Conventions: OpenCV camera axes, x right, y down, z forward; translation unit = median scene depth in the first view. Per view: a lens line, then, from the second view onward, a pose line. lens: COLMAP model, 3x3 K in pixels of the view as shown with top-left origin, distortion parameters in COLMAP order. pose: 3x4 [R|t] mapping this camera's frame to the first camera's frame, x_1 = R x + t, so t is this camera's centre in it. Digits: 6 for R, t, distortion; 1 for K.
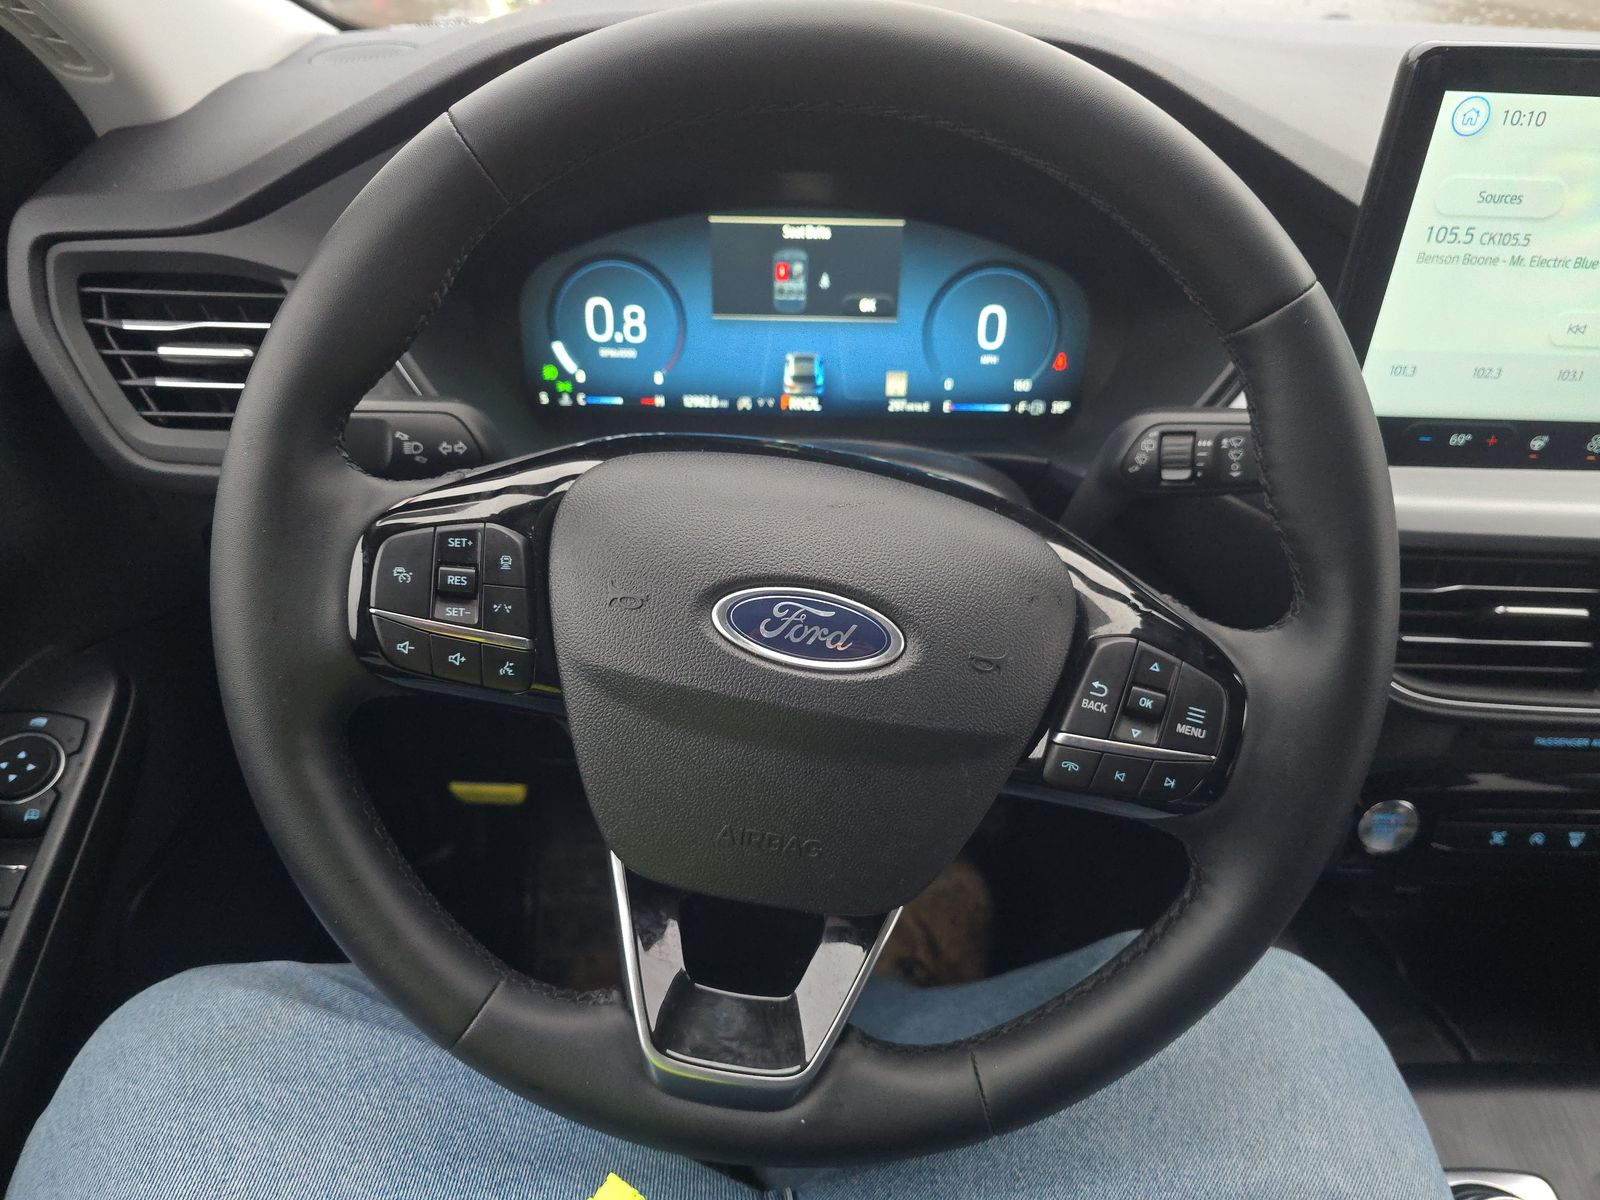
lens RADIAL K [[1075.1, 0, 799.0], [0, 1075.1, 610.0], [0, 0, 1]] dist [0.052129, -0.058368]
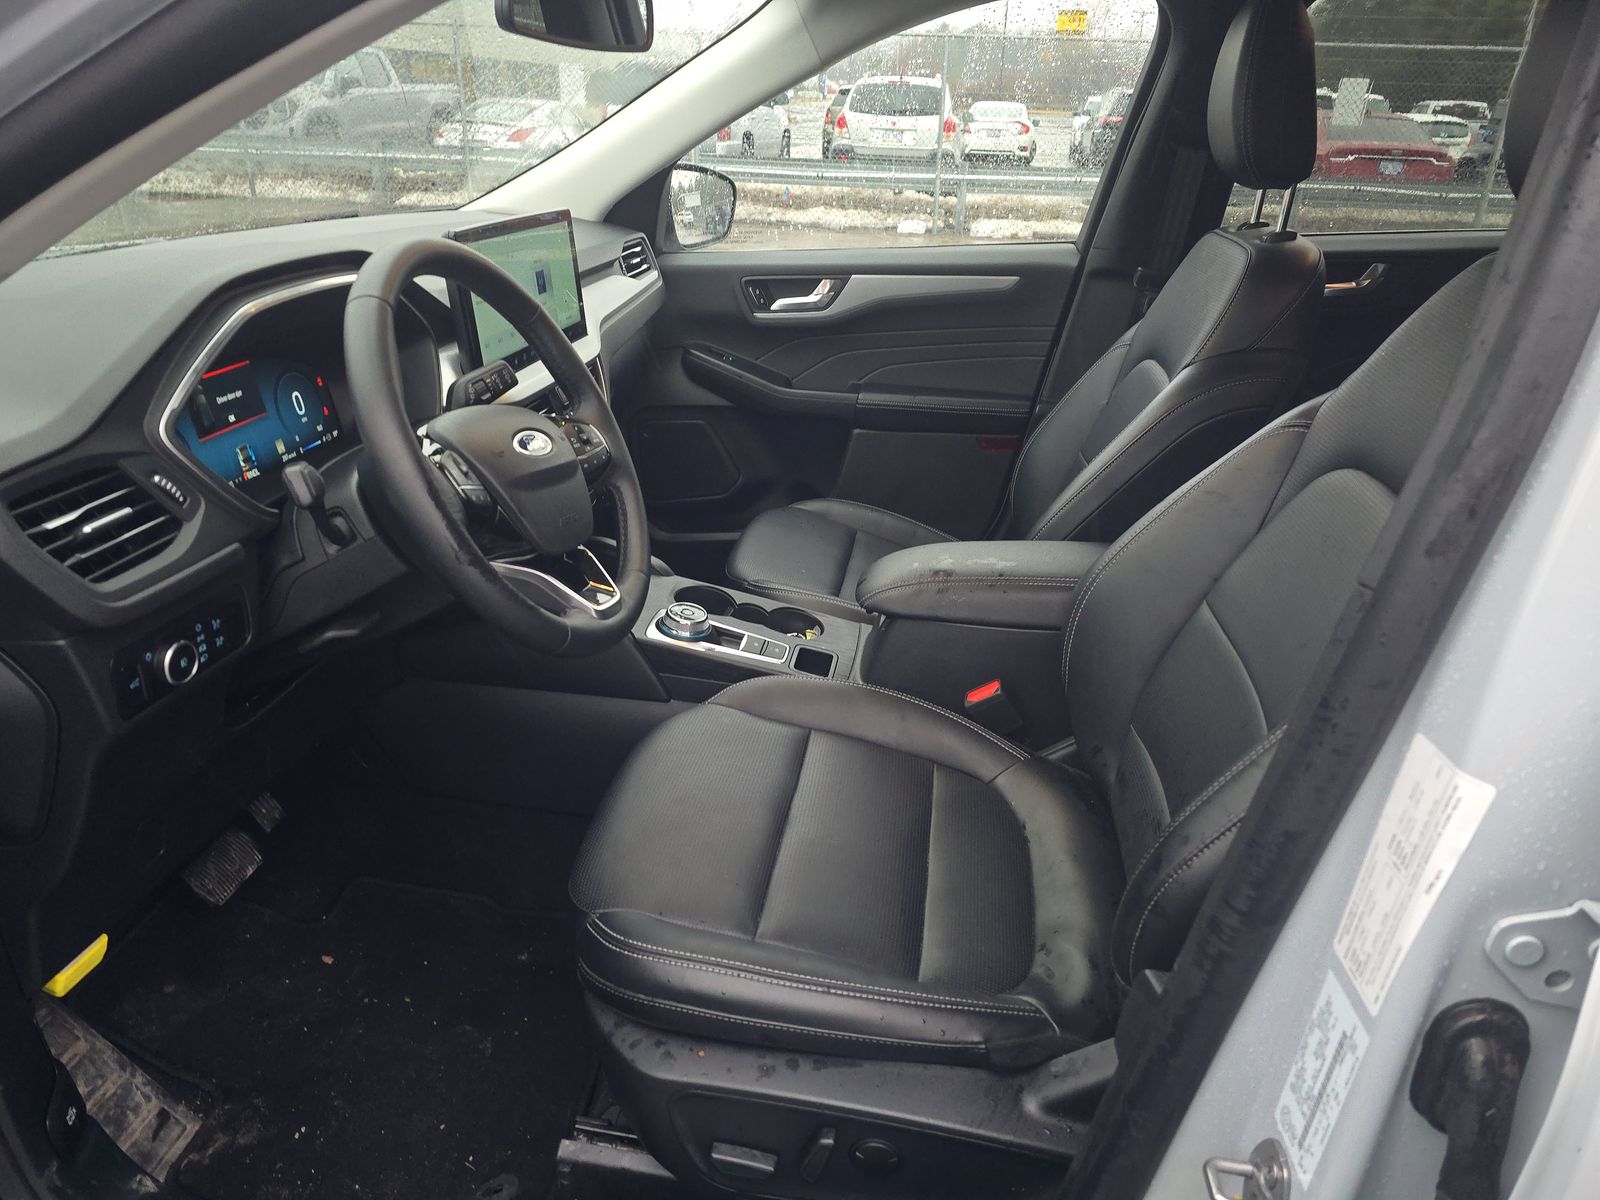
lens RADIAL K [[1075.1, 0, 799.0], [0, 1075.1, 610.0], [0, 0, 1]] dist [0.052129, -0.058368]
pose [[0.139991, -0.424532, 0.894525, -2.147419], [0.561990, 0.777871, 0.281219, -0.035278], [-0.815211, 0.463346, 0.347478, -0.265622]]
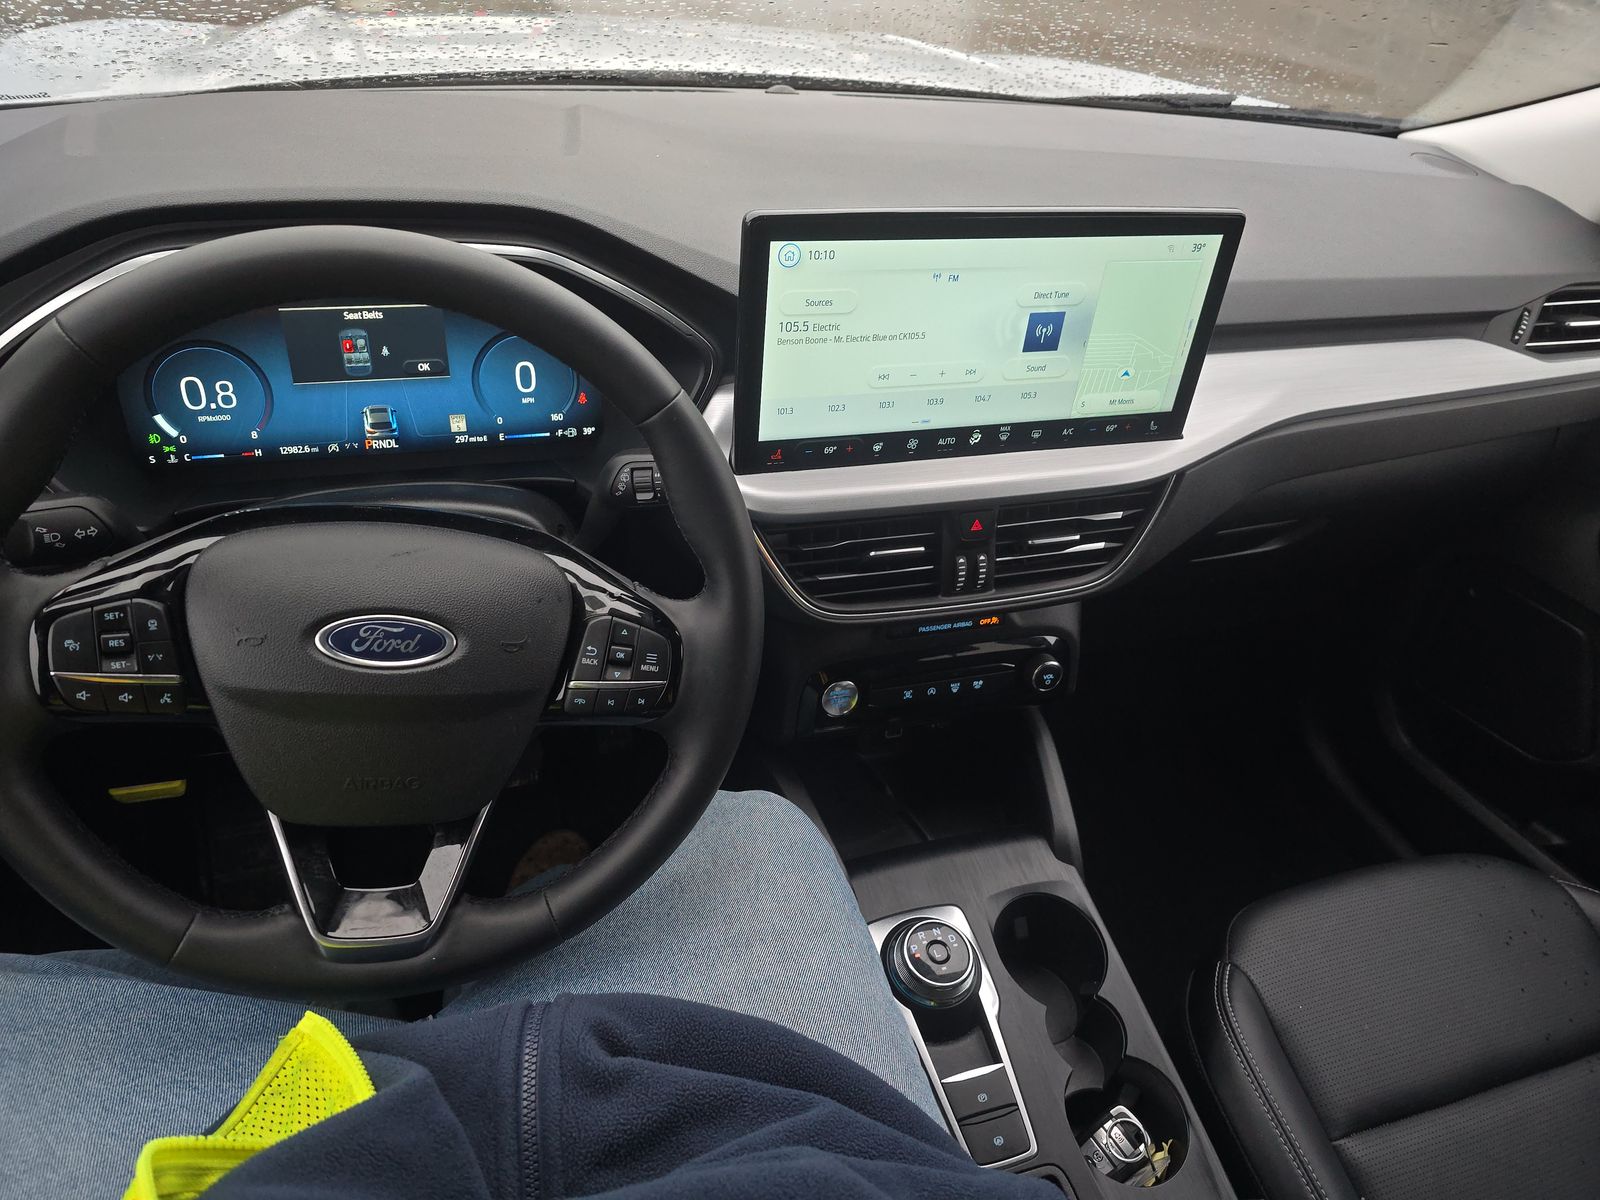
lens RADIAL K [[1075.1, 0, 799.0], [0, 1075.1, 610.0], [0, 0, 1]] dist [0.052129, -0.058368]
pose [[0.948844, -0.135065, 0.285399, 0.112187], [0.114110, 0.989483, 0.088901, -0.082044], [-0.294405, -0.051786, 0.954277, -0.532398]]
